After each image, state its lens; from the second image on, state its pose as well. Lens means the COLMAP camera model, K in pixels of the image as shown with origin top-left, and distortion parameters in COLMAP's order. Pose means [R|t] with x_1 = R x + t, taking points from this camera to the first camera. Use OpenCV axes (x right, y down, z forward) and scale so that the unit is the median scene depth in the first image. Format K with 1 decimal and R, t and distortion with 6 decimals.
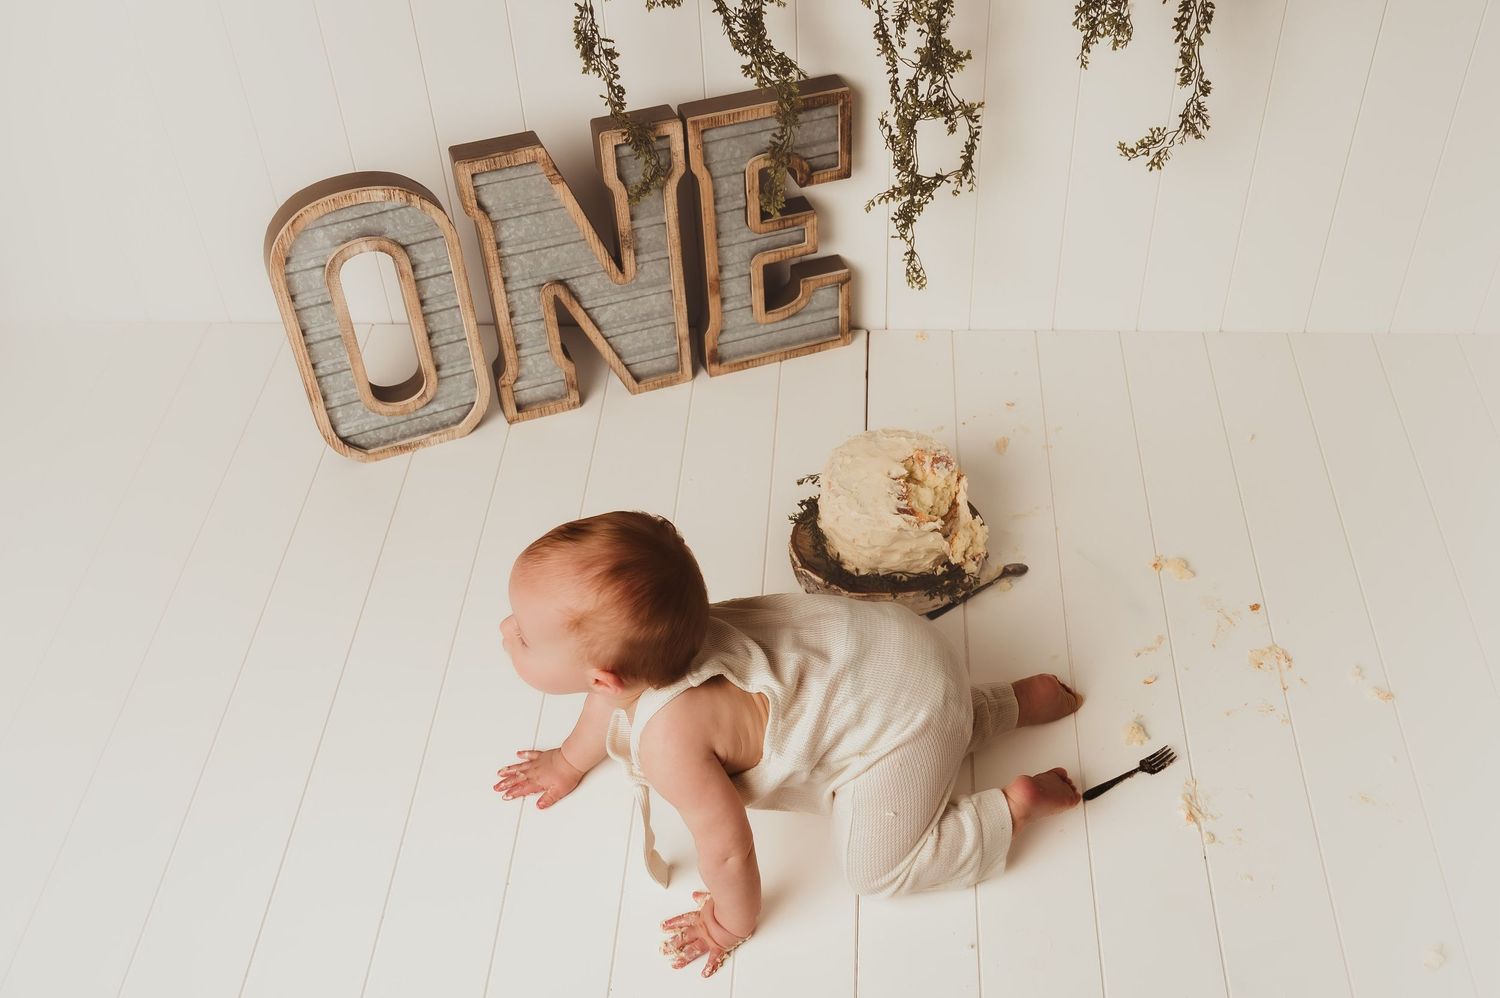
lens RADIAL K [[1553.6, 0, 818.6], [0, 1553.6, 639.4], [0, 0, 1]] dist [0.011284, 0.000000]
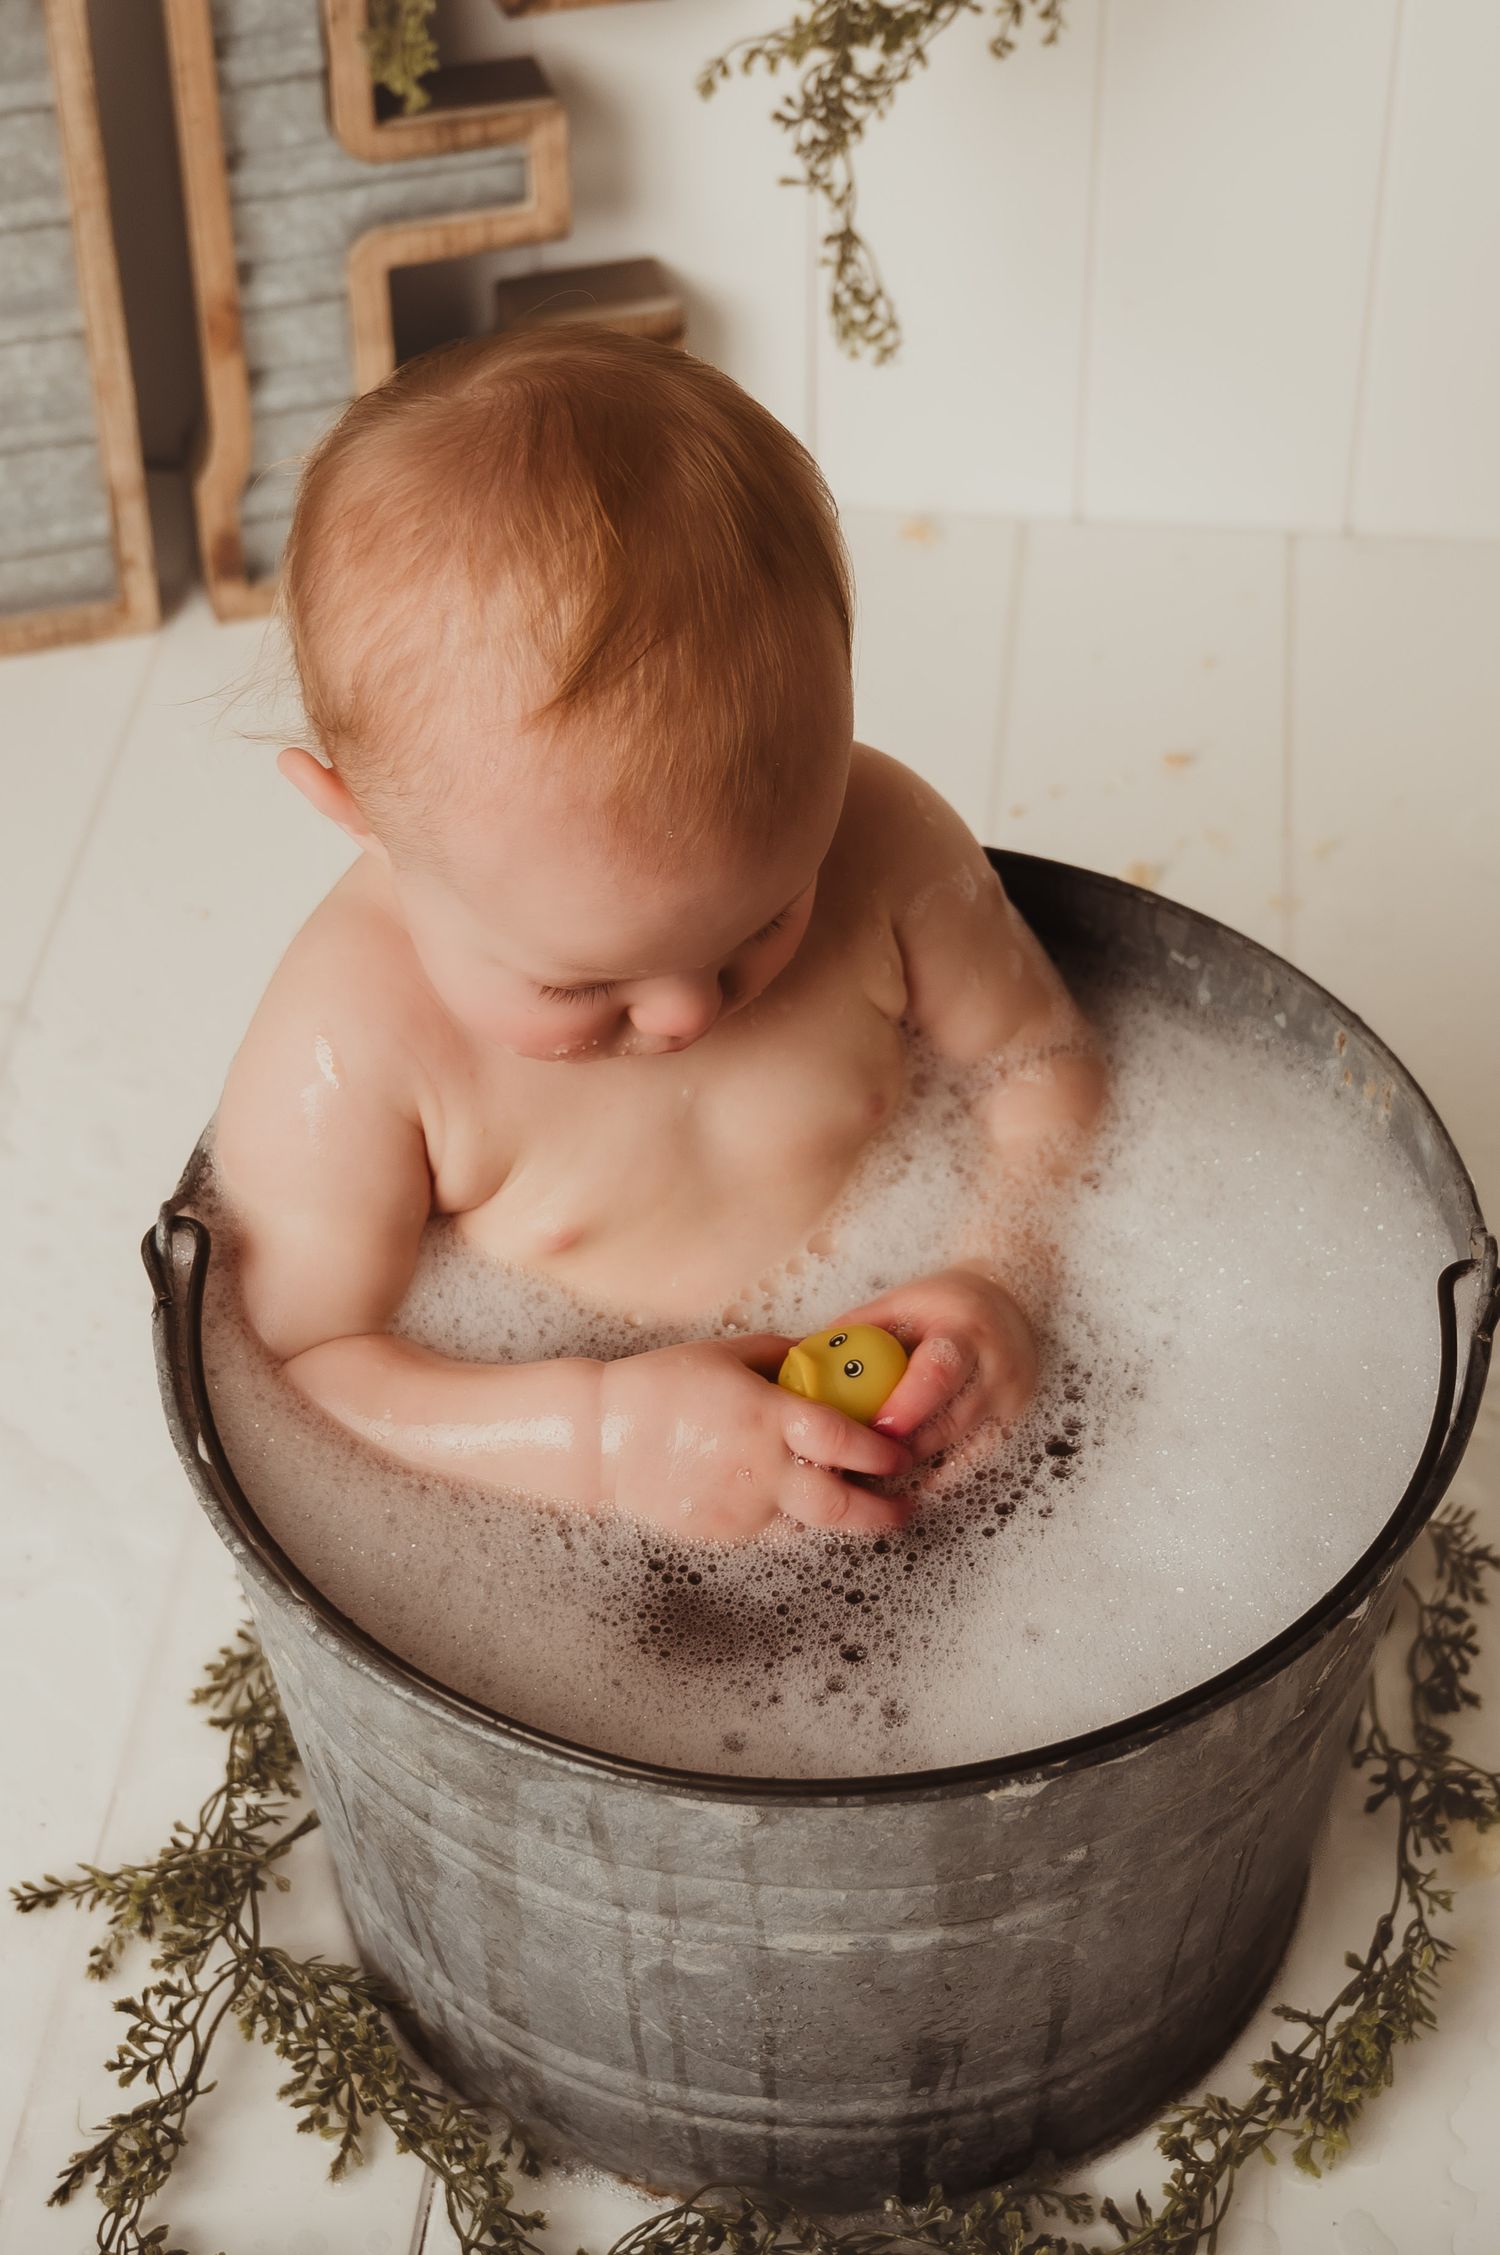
lens RADIAL K [[4075.5, 0, 752.7], [0, 4075.5, 987.6], [0, 0, 1]] dist [0.063568, 0.000000]
pose [[0.997116, 0.054990, -0.052312, 0.092013], [-0.060312, 0.992505, -0.106284, -0.019412], [0.046075, 0.109133, 0.992959, 0.231542]]
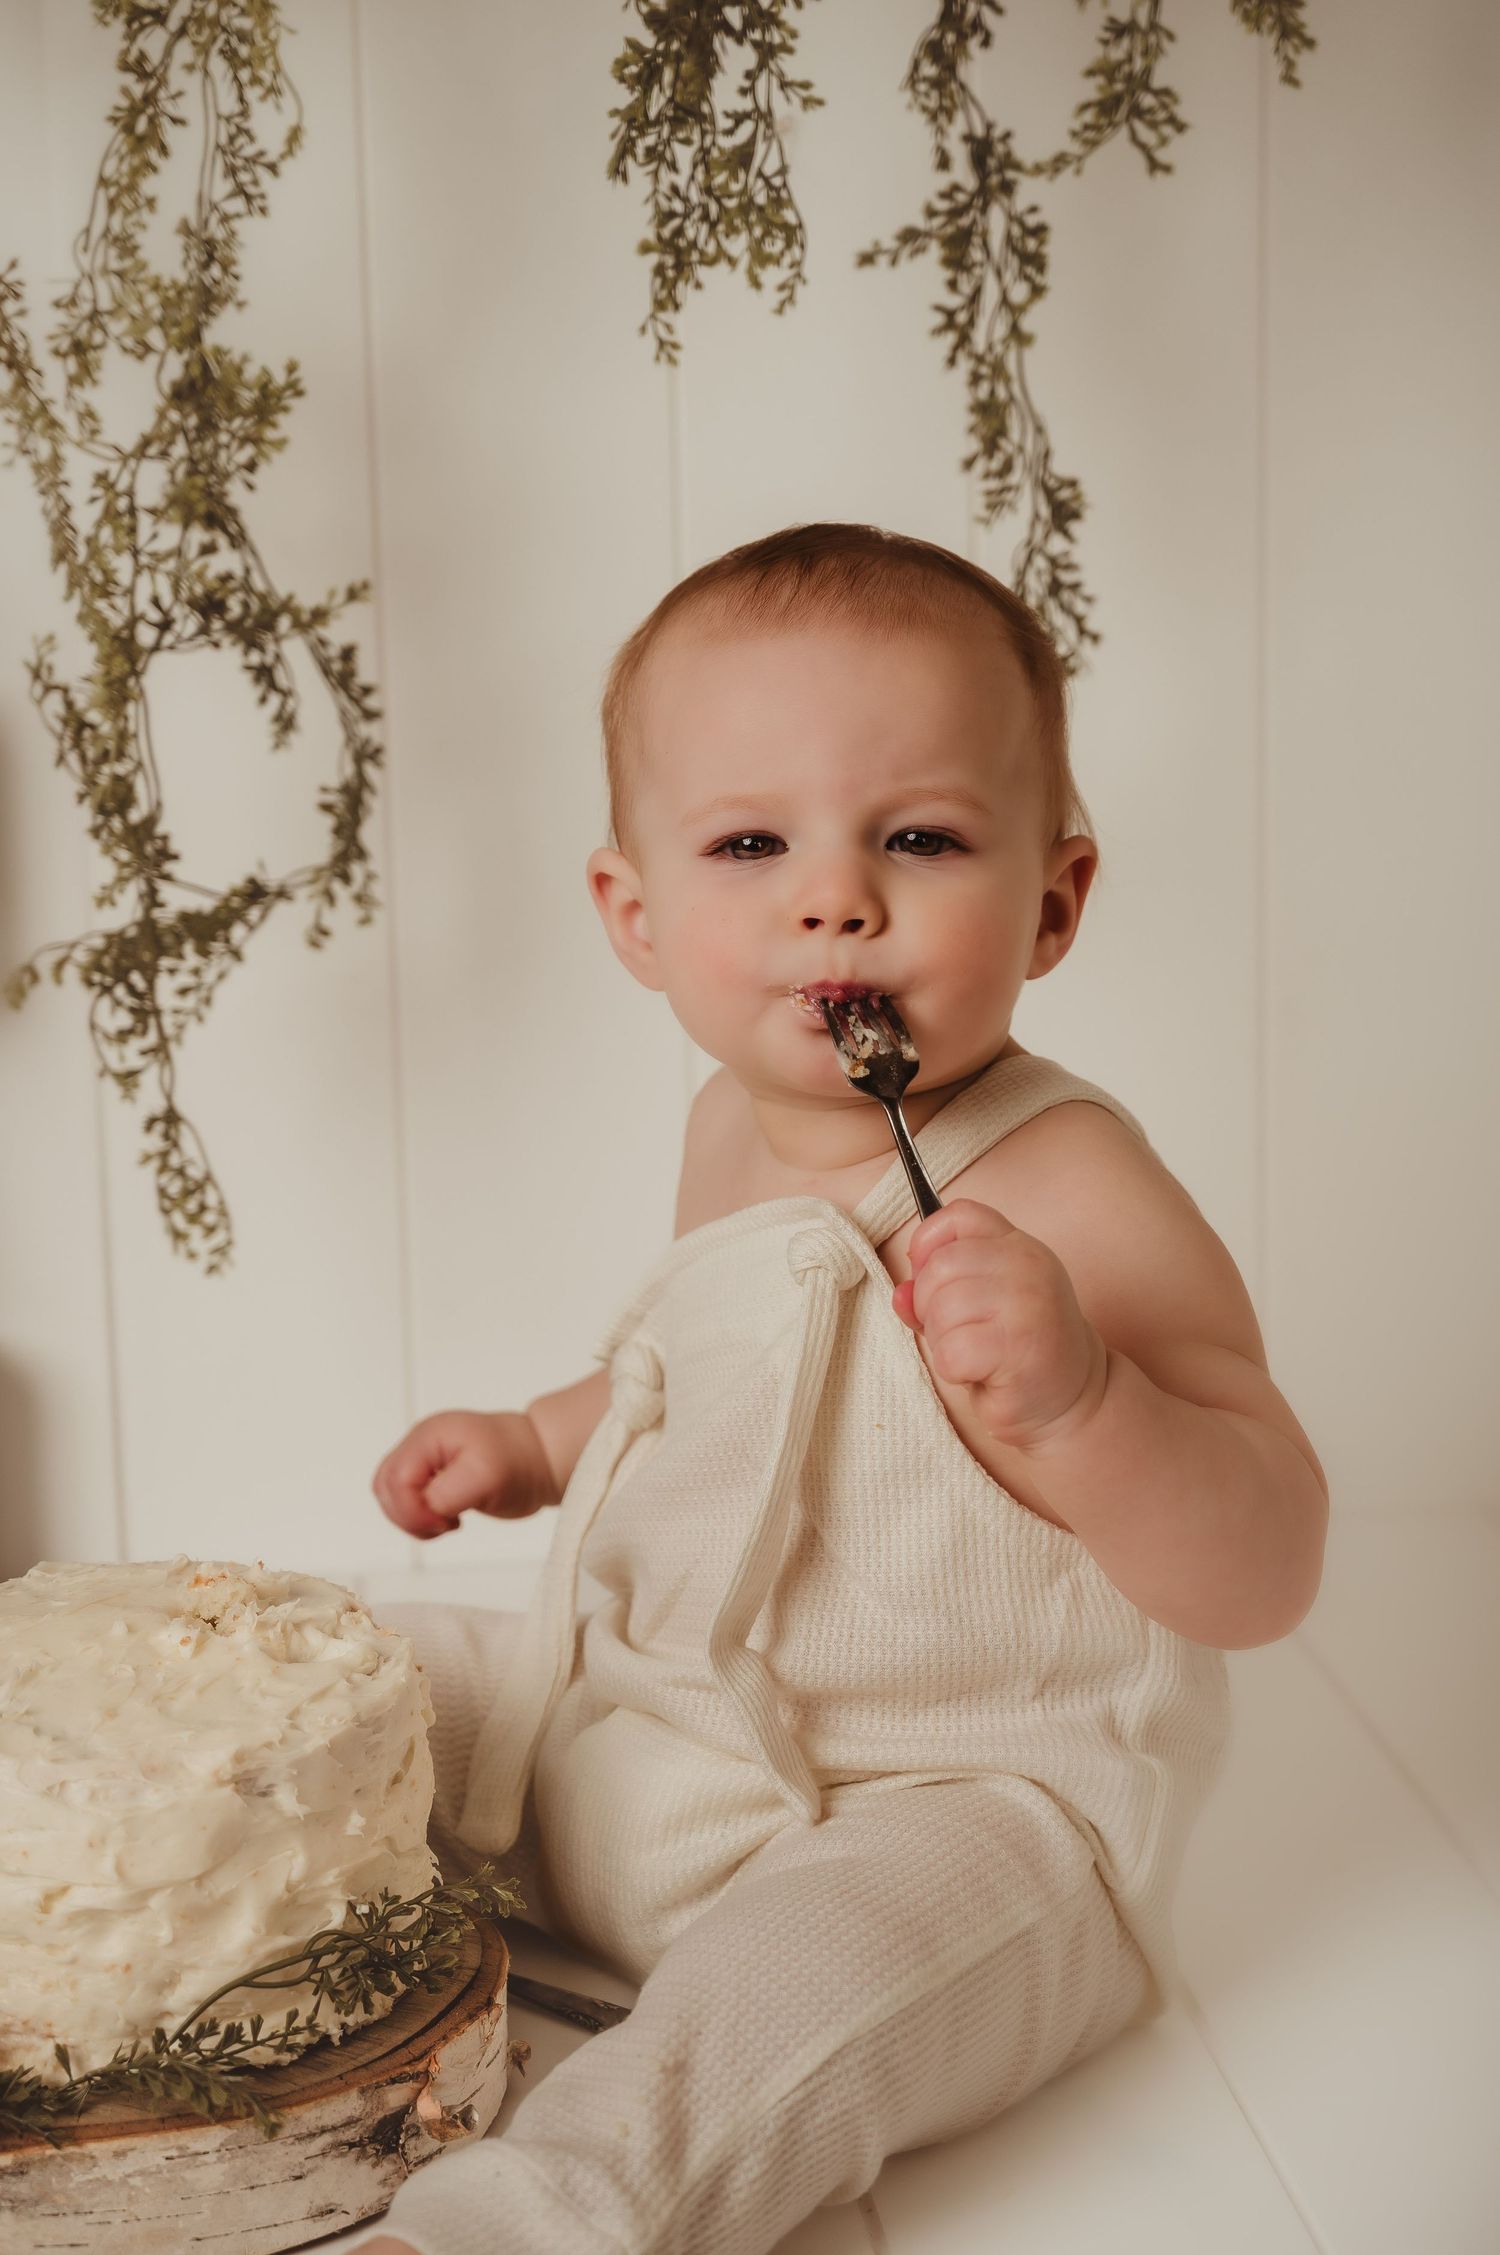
lens RADIAL K [[3907.7, 0, 731.3], [0, 3907.7, 1104.7], [0, 0, 1]] dist [0.012672, 0.000000]
pose [[0.987275, -0.037911, 0.154434, 0.051407], [0.119251, 0.818971, -0.561308, 0.168496], [-0.105198, 0.572582, 0.813071, 0.403566]]
